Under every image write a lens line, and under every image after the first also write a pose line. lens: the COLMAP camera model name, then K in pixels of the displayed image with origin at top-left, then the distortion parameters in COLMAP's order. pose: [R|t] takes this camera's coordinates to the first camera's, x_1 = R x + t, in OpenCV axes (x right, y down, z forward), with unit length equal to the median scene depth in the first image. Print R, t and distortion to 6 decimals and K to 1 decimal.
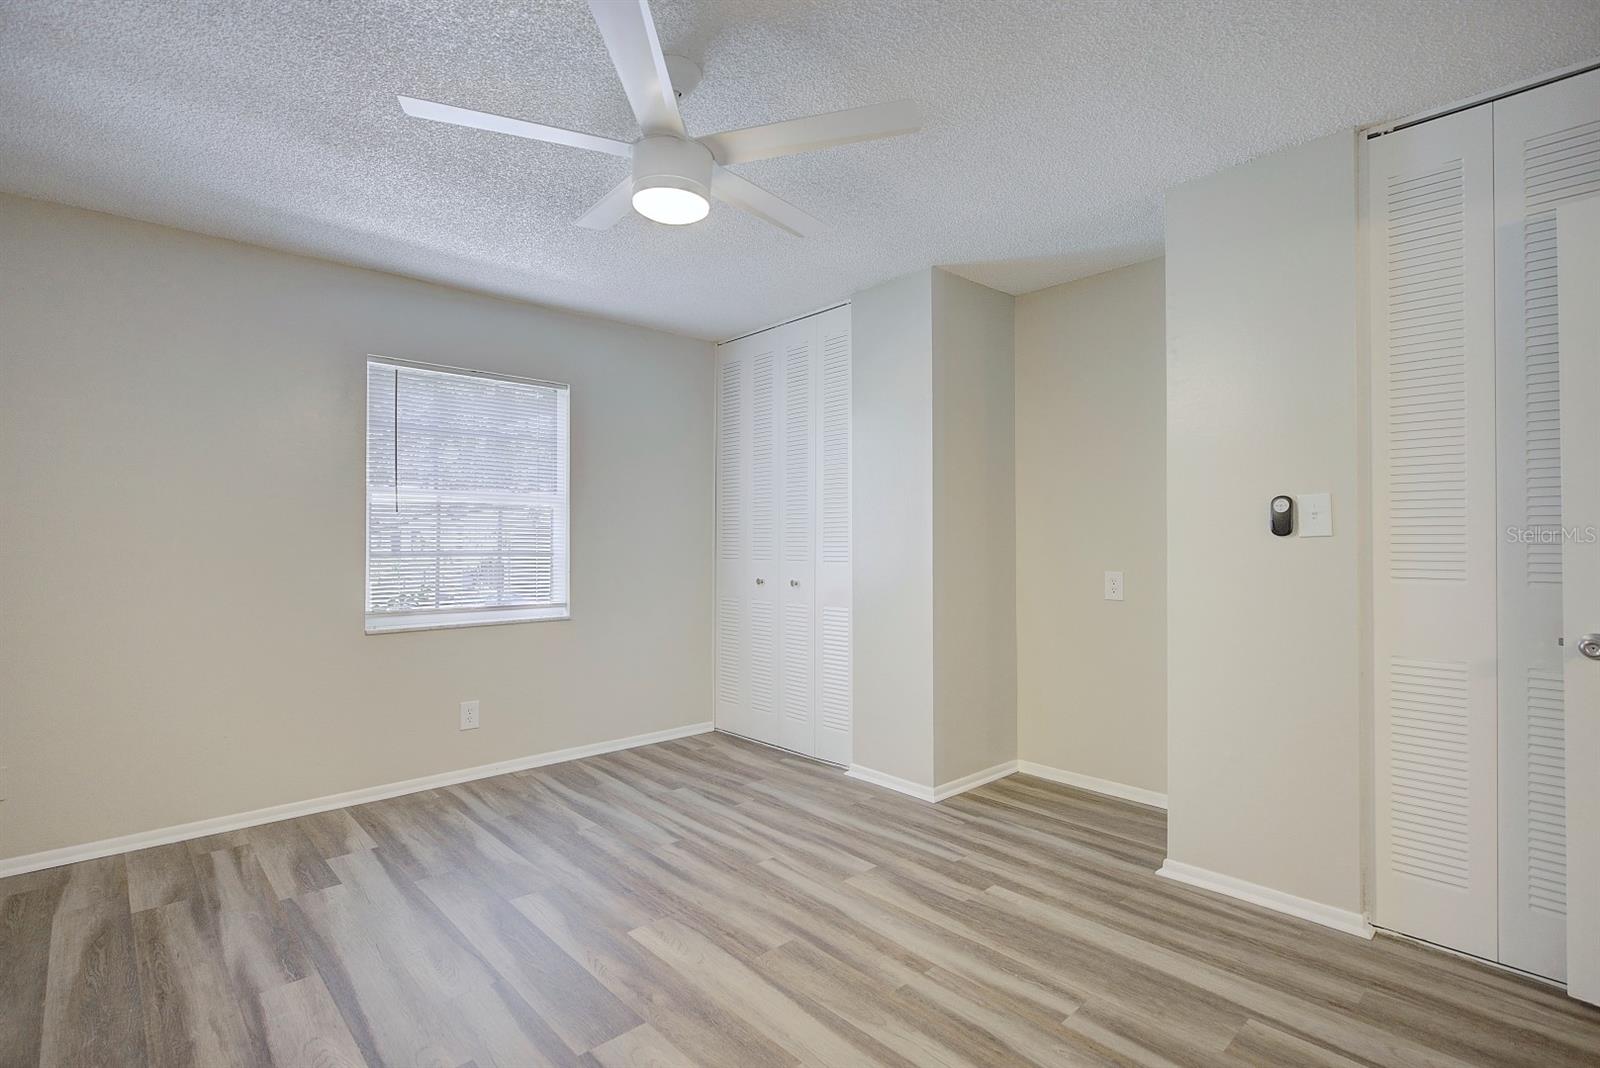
lens RADIAL K [[765.9, 0, 808.0], [0, 765.9, 533.6], [0, 0, 1]] dist [-0.001768, -0.000201]
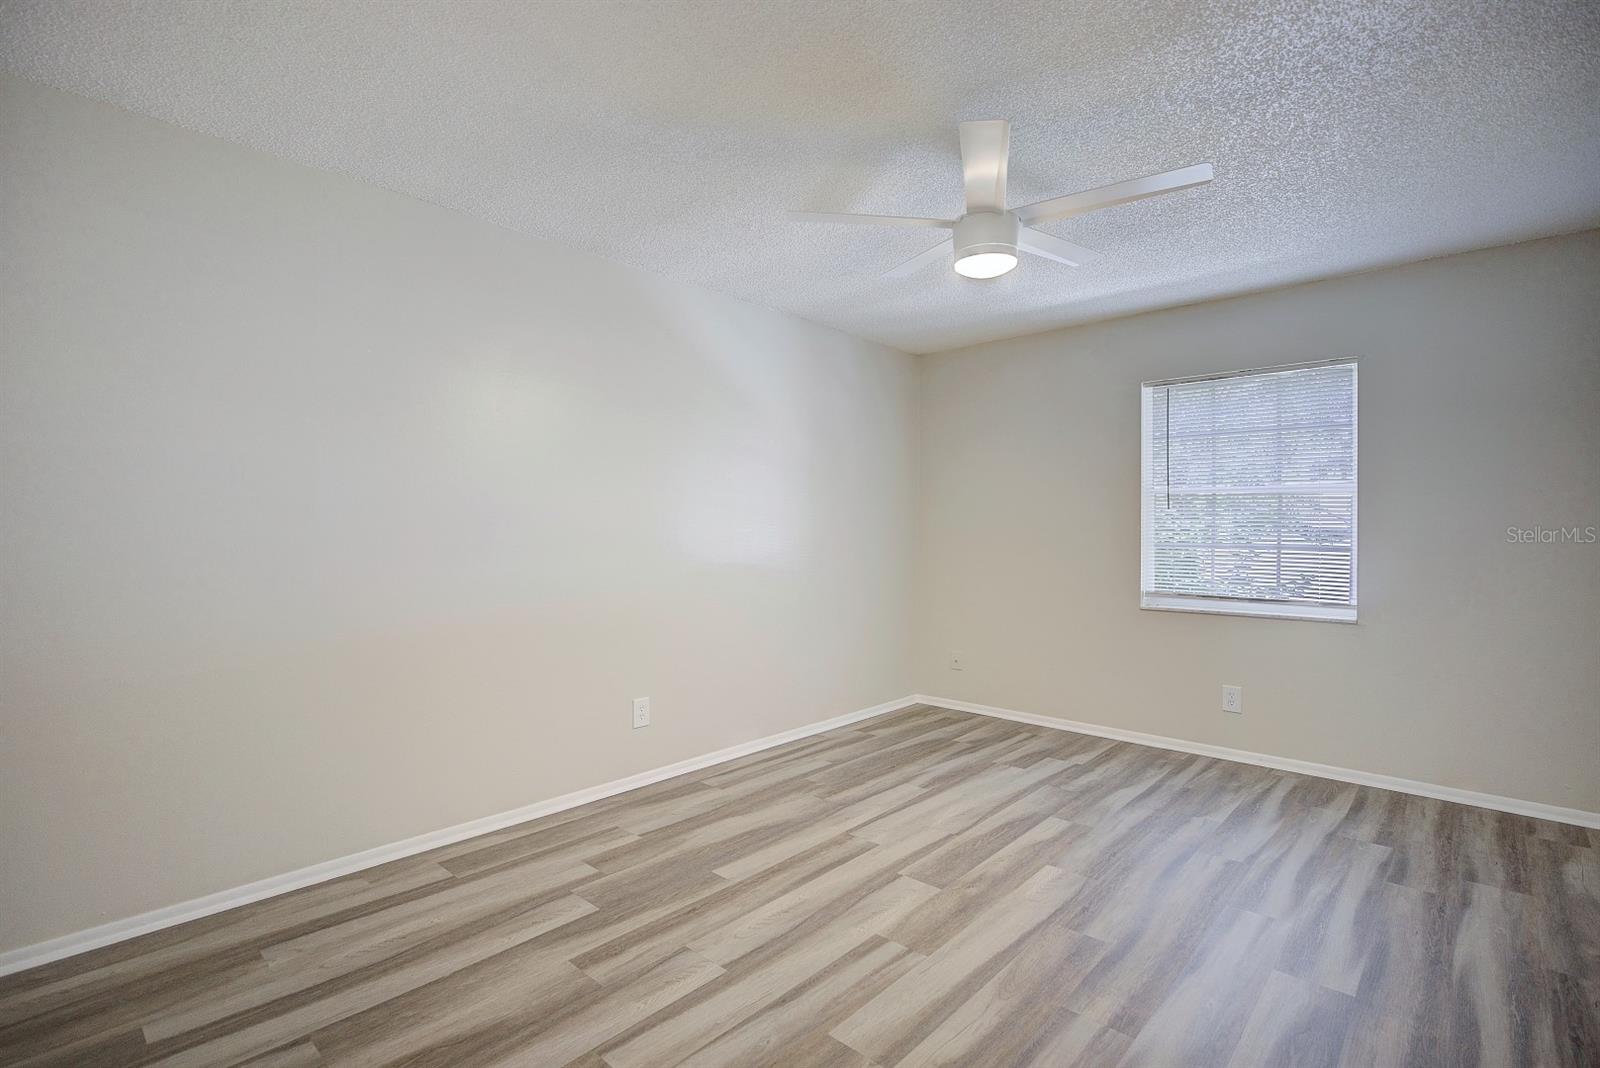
lens RADIAL K [[765.9, 0, 808.2], [0, 765.9, 533.6], [0, 0, 1]] dist [-0.001768, -0.000201]
pose [[0.081650, 0.004071, -0.996653, 0.662593], [0.005346, 0.999975, 0.004523, 0.001390], [0.996647, -0.005697, 0.081626, 0.391203]]
